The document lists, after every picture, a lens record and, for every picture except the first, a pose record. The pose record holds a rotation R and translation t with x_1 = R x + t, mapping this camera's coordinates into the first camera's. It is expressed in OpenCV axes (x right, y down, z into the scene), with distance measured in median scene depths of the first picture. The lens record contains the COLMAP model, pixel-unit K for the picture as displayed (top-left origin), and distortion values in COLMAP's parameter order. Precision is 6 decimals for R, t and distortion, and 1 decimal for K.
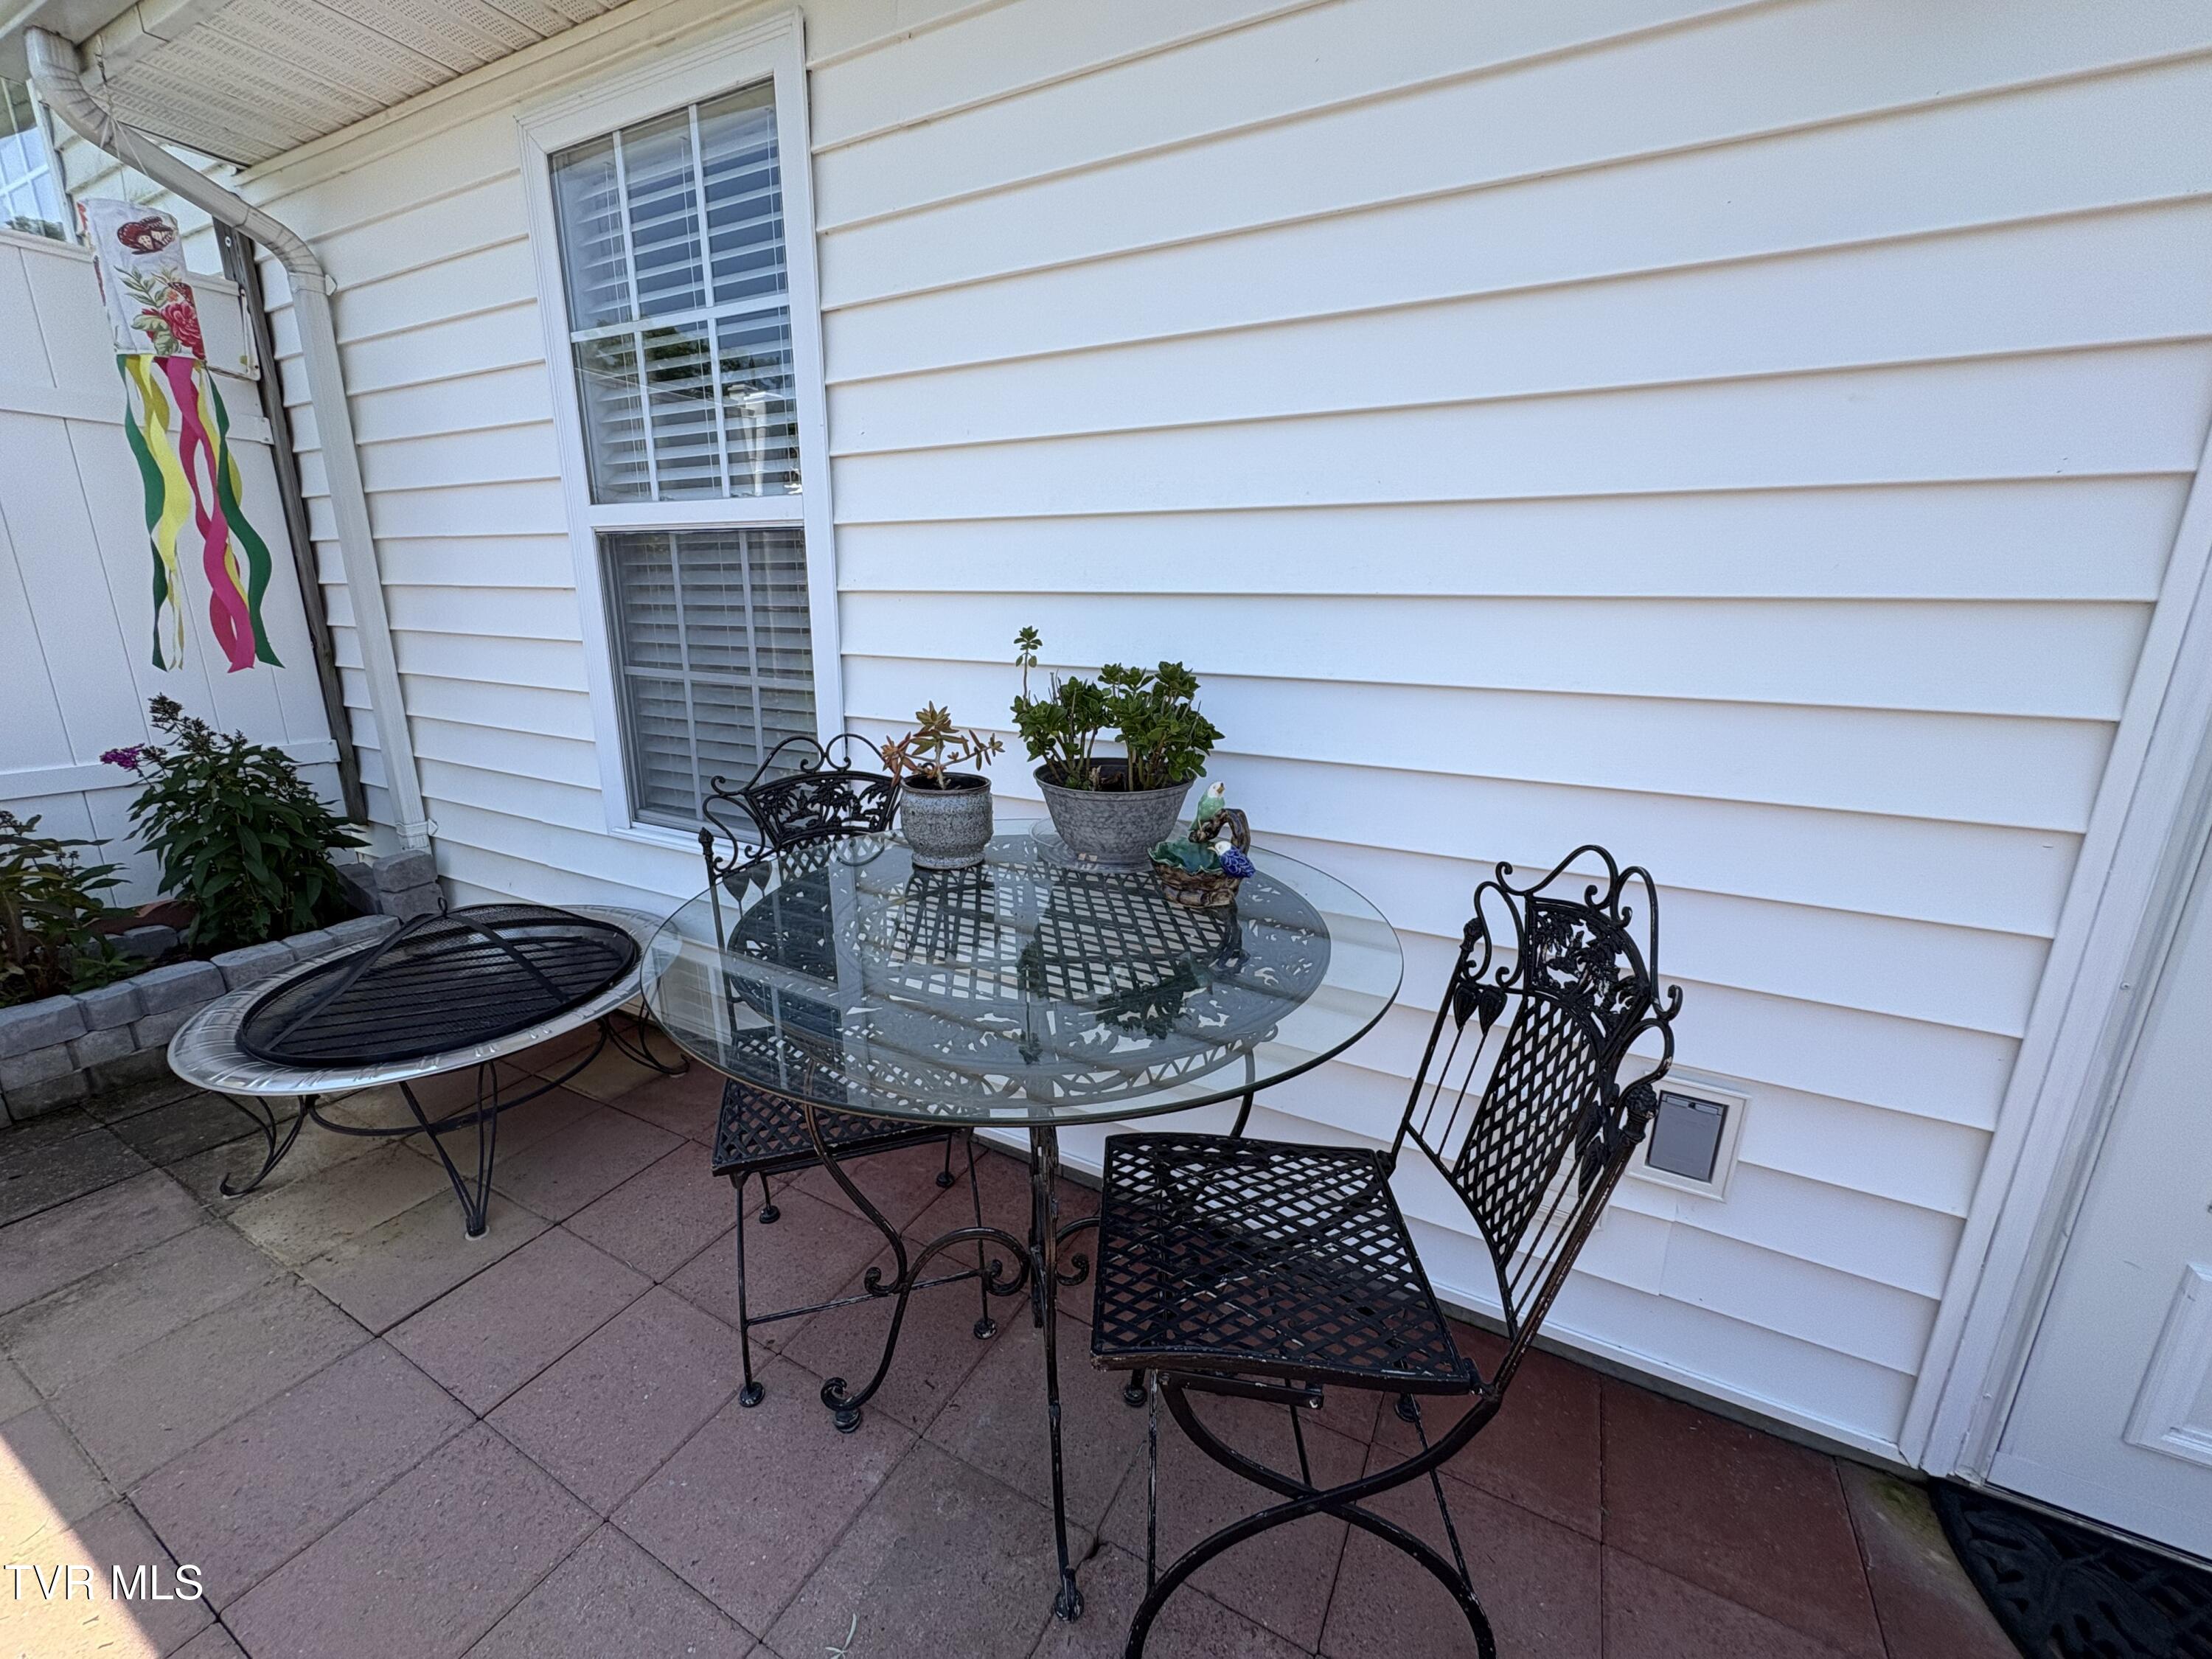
lens RADIAL K [[855.1, 0, 1115.9], [0, 855.1, 842.5], [0, 0, 1]] dist [-0.000417, -0.001845]
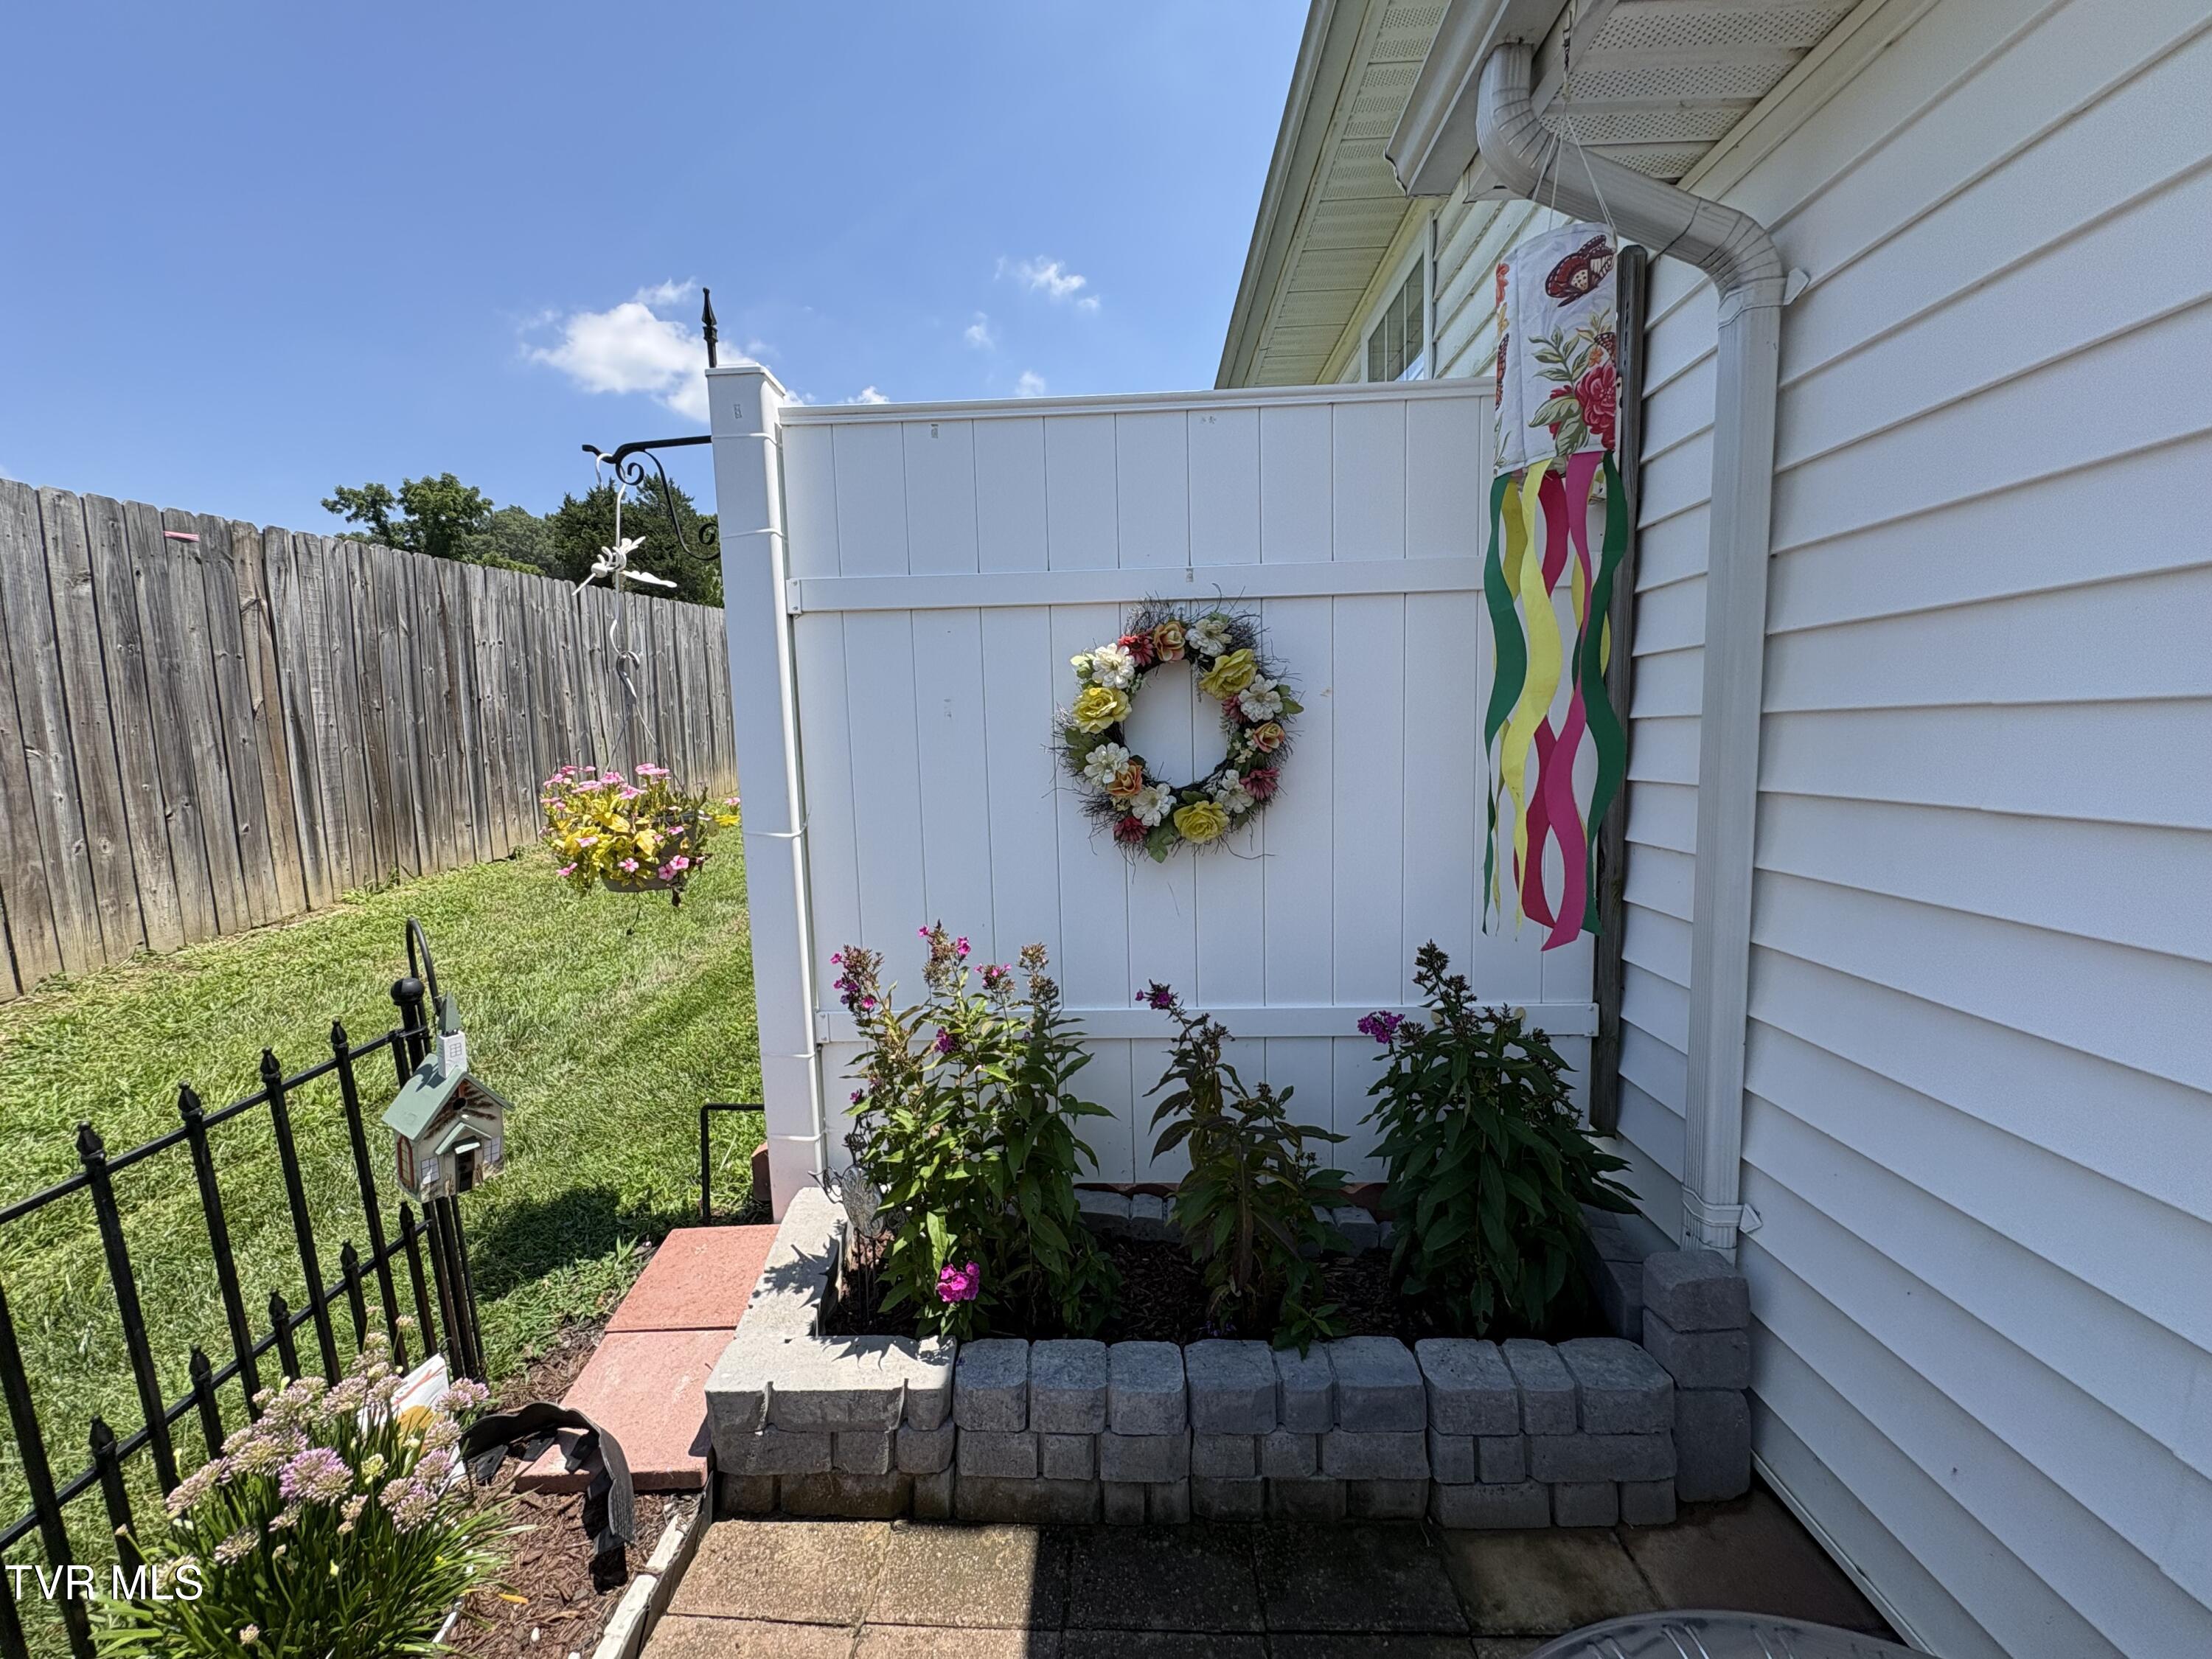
lens RADIAL K [[868.6, 0, 1087.8], [0, 868.6, 824.1], [0, 0, 1]] dist [0.001367, 0.000080]
pose [[0.418506, 0.055112, -0.906540, -0.641679], [-0.200131, 0.979218, -0.032861, -0.209876], [0.885890, 0.195179, 0.420838, 0.454976]]
